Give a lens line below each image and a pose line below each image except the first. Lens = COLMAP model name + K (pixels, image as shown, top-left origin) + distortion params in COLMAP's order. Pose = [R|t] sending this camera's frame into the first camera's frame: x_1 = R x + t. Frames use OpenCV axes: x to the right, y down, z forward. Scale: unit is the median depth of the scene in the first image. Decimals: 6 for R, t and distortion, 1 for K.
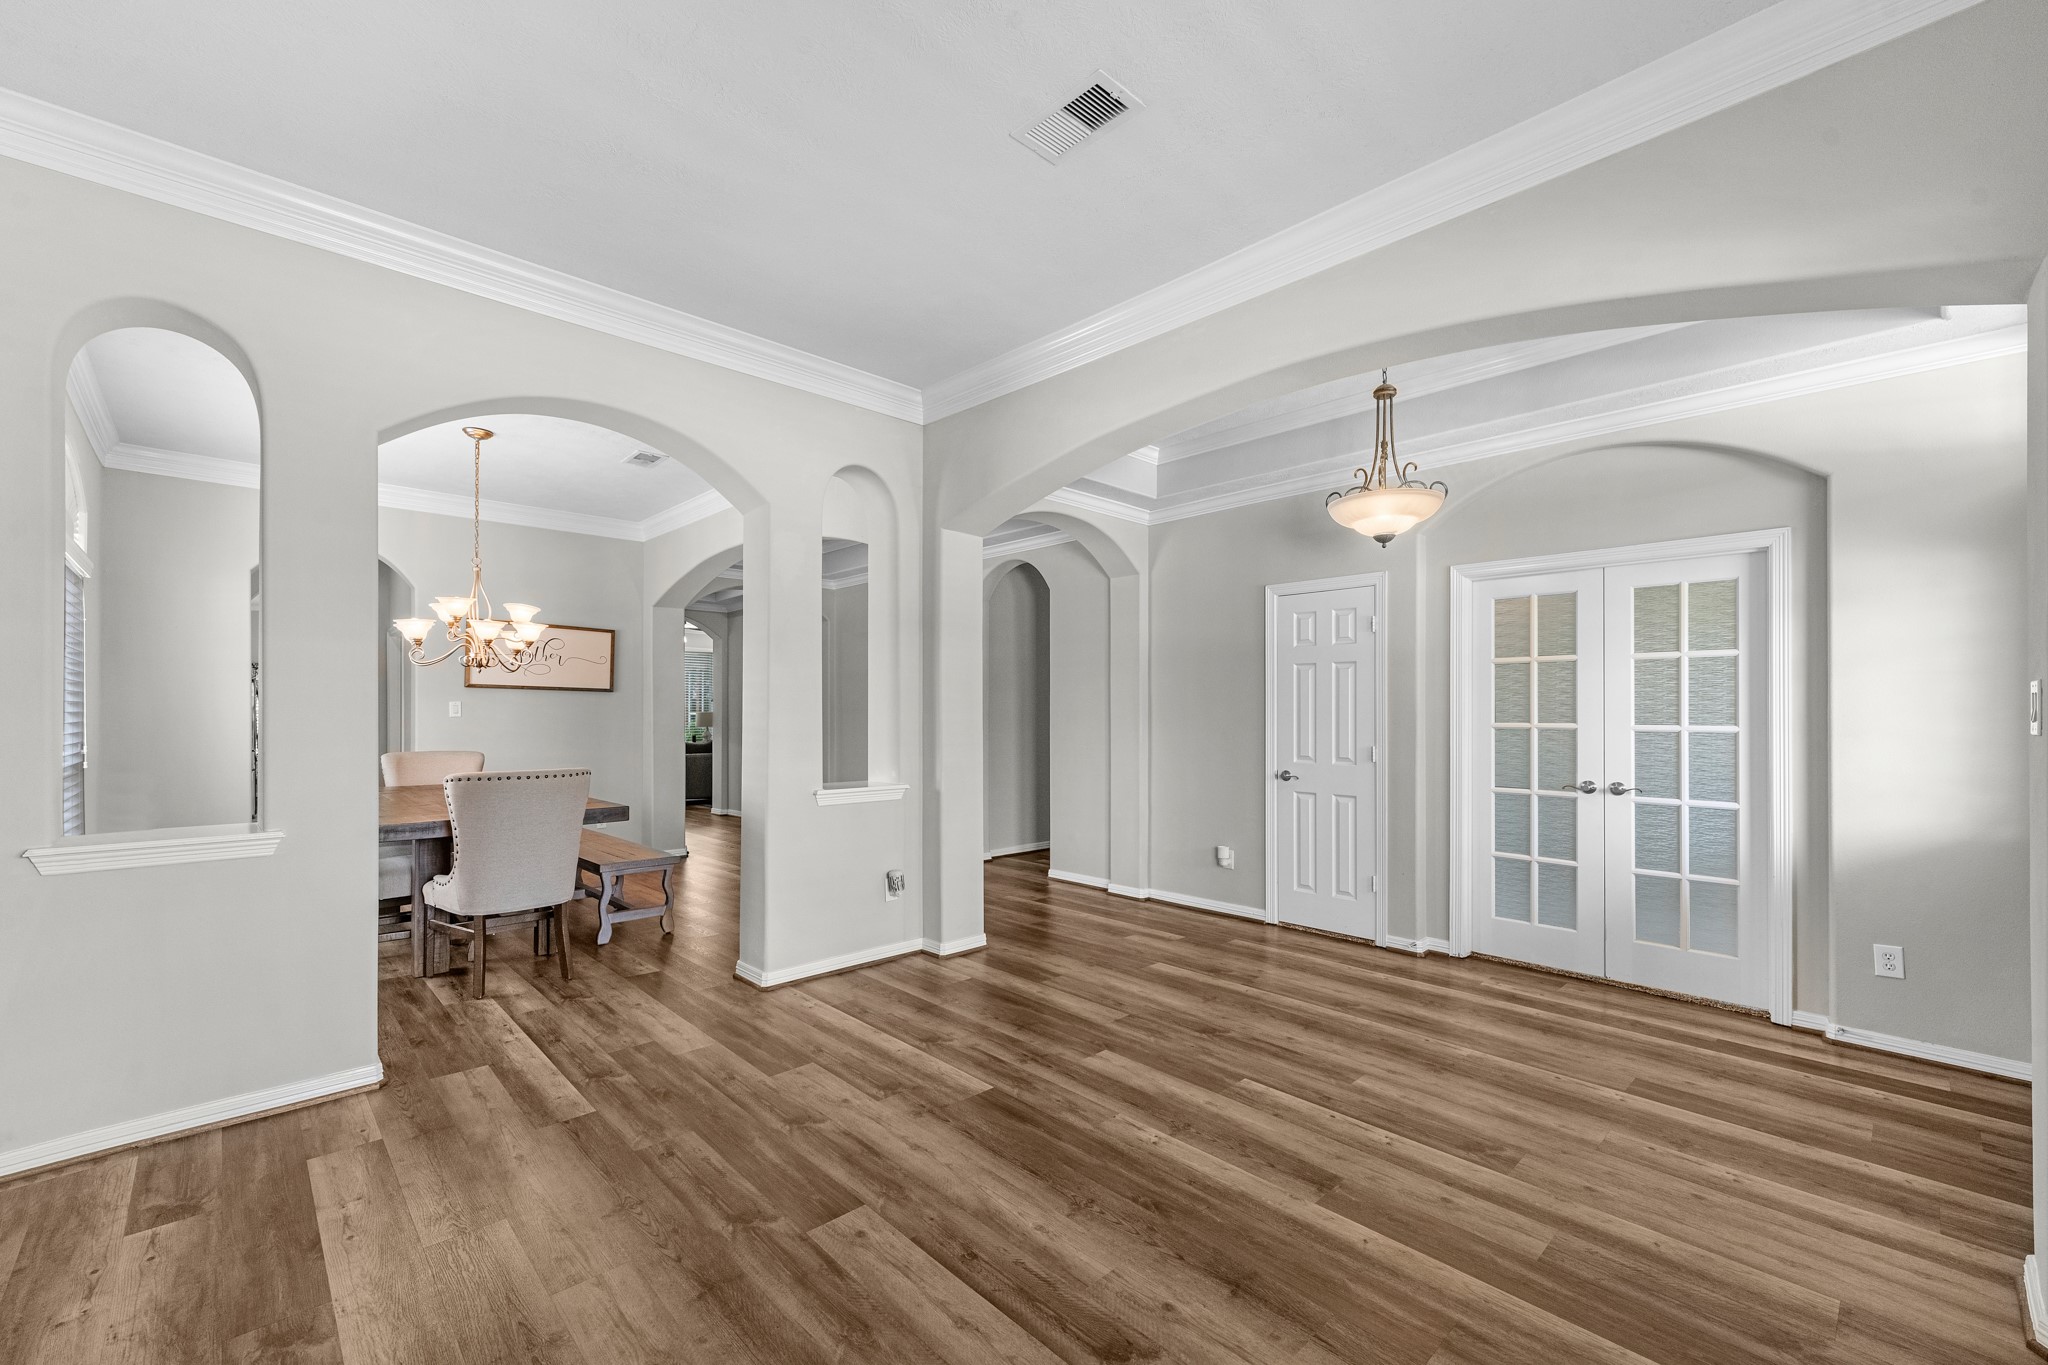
lens RADIAL K [[834.0, 0, 1012.4], [0, 834.0, 700.4], [0, 0, 1]] dist [0.007622, -0.000174]
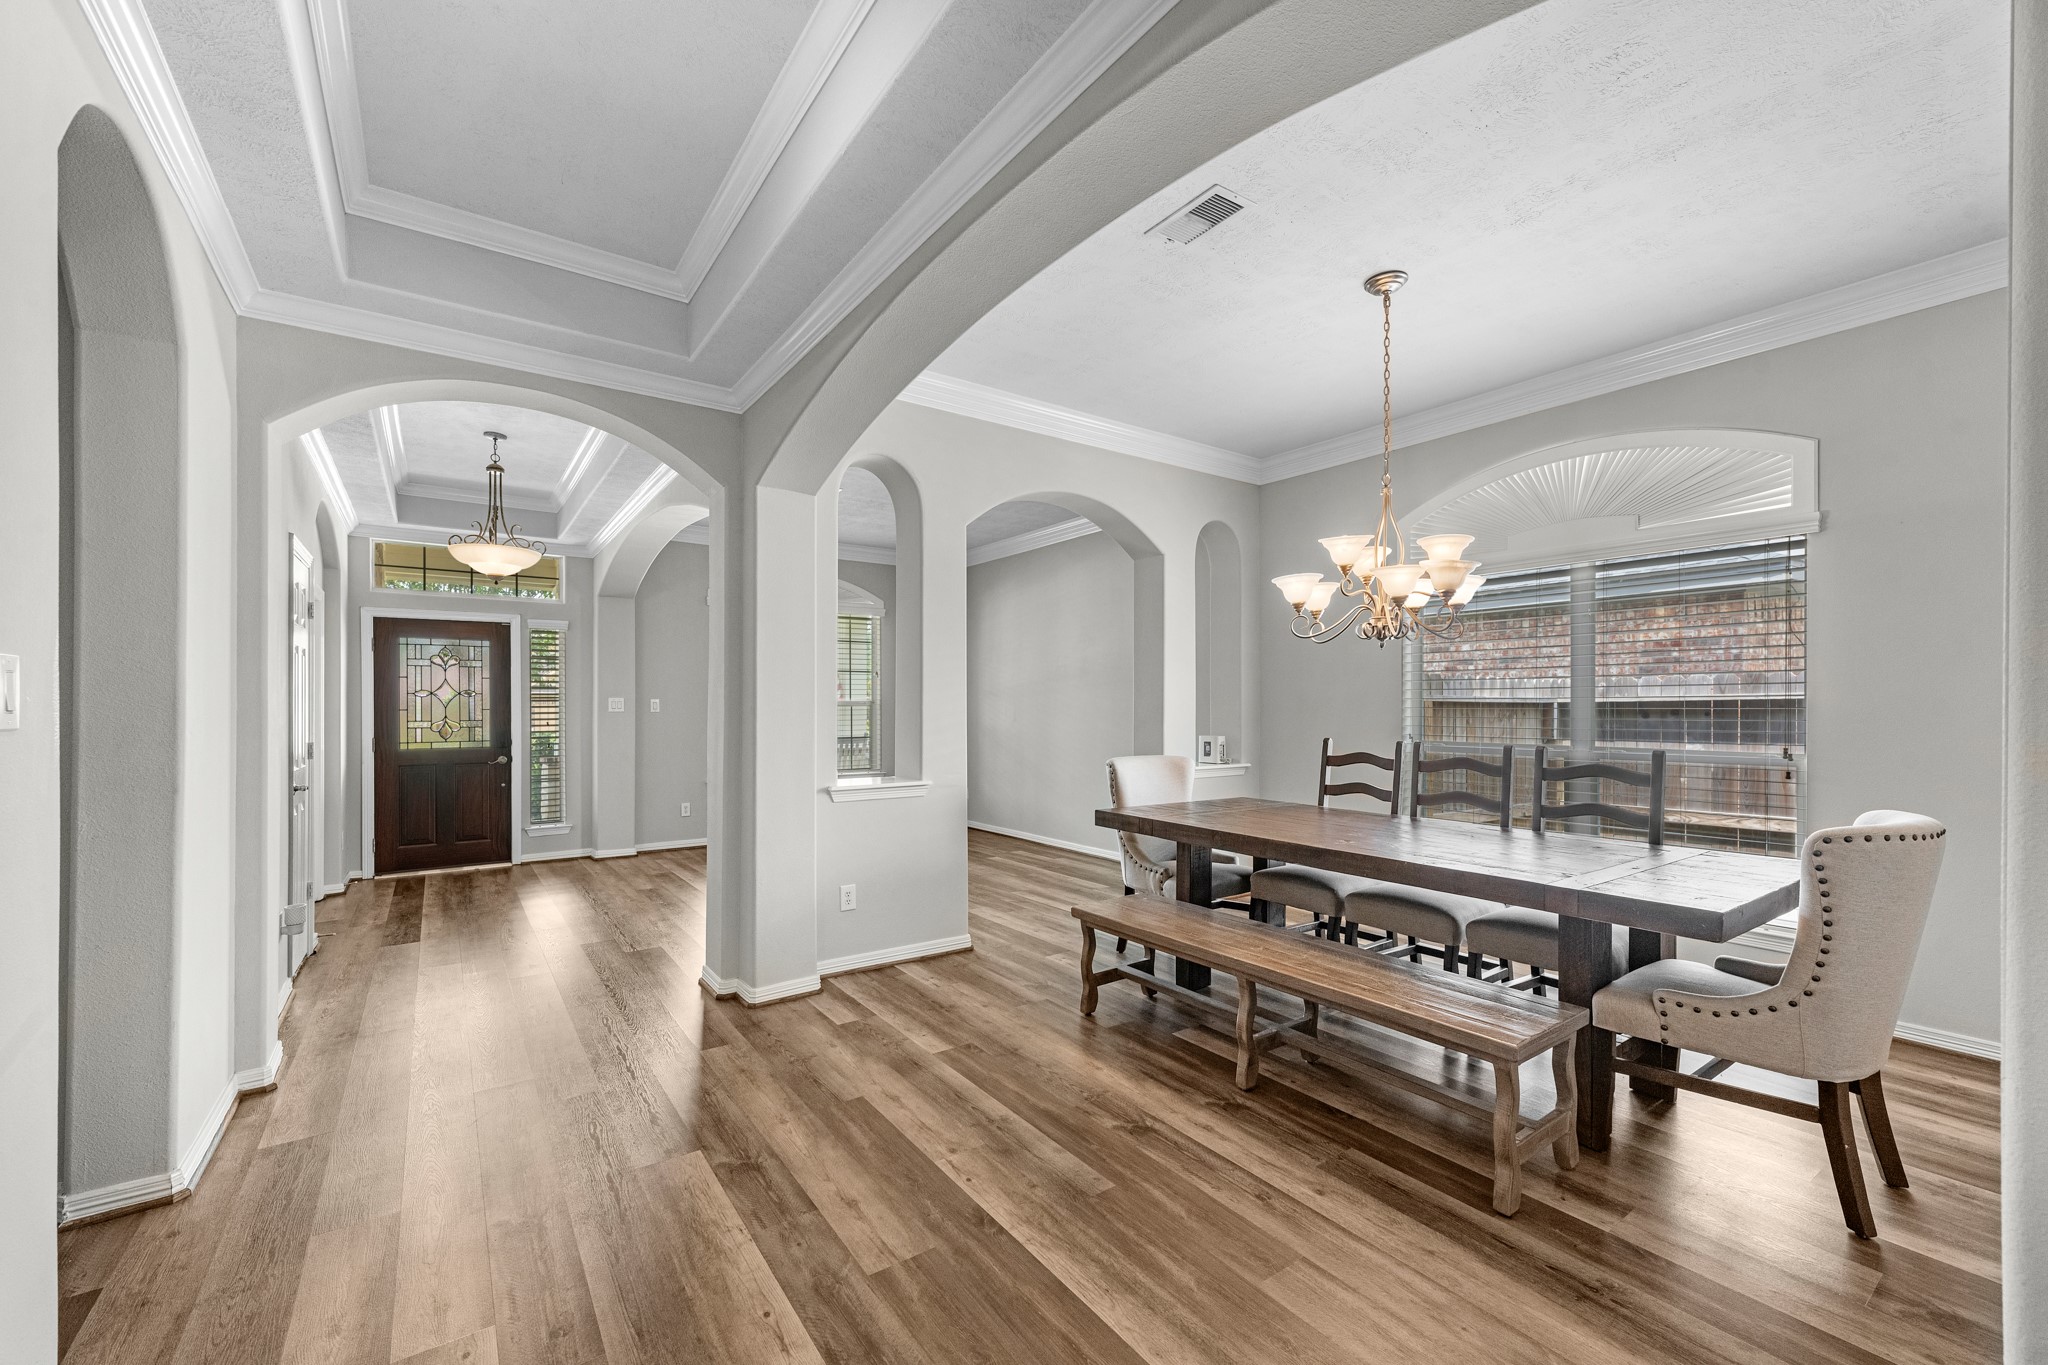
lens RADIAL K [[834.0, 0, 1012.4], [0, 834.0, 700.4], [0, 0, 1]] dist [0.007622, -0.000174]
pose [[-0.989779, -0.004396, 0.142545, -0.953503], [-0.005282, 0.999969, -0.005842, 0.022714], [-0.142515, -0.006535, -0.989771, 3.672966]]
